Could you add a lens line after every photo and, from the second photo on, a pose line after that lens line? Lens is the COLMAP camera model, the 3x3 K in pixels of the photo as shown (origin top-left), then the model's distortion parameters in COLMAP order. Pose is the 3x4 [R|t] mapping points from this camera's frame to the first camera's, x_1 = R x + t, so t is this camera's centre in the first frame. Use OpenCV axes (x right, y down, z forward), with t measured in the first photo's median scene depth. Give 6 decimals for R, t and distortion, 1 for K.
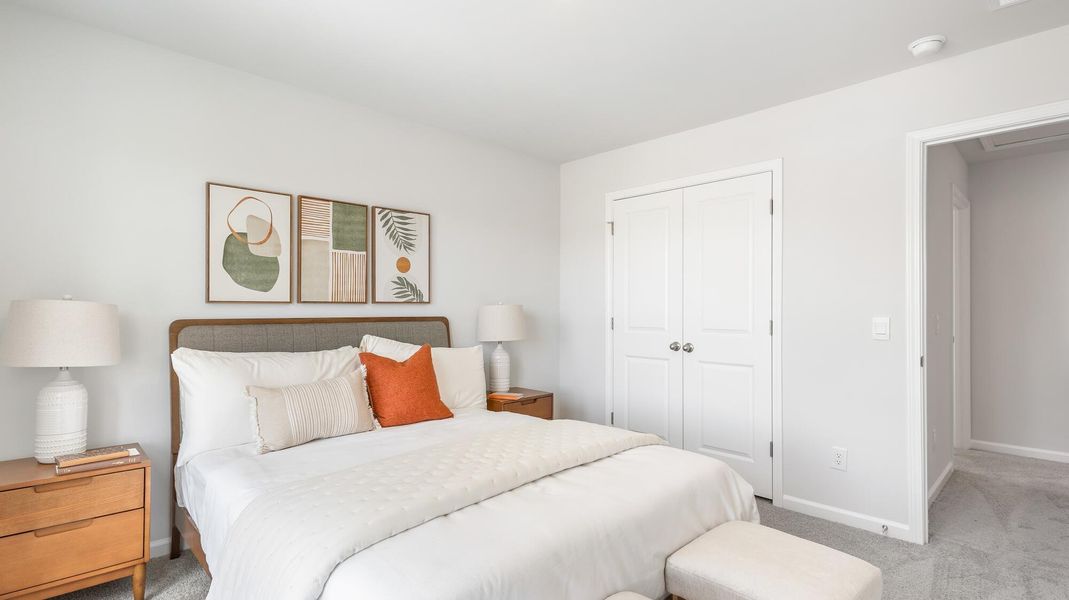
lens RADIAL K [[493.7, 0, 534.1], [0, 493.7, 311.4], [0, 0, 1]] dist [-0.003130, -0.000435]
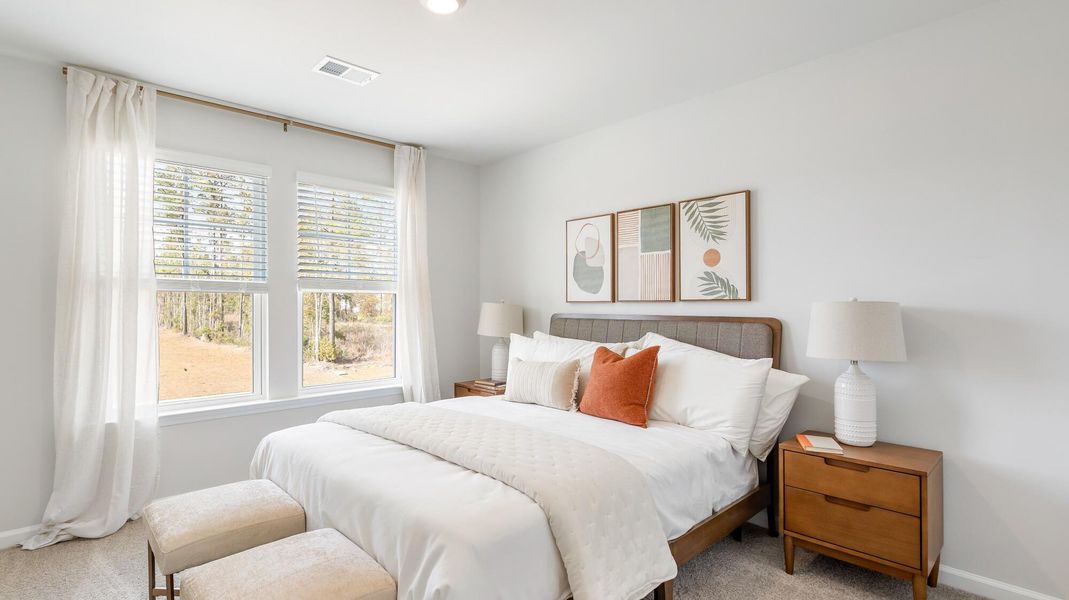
lens RADIAL K [[541.7, 0, 534.5], [0, 541.7, 300.0], [0, 0, 1]] dist [0.001429, 0.000007]
pose [[-0.019675, -0.013436, -0.999716, 0.750852], [-0.008601, 0.999875, -0.013269, -0.003136], [0.999769, 0.008337, -0.019788, 0.743784]]
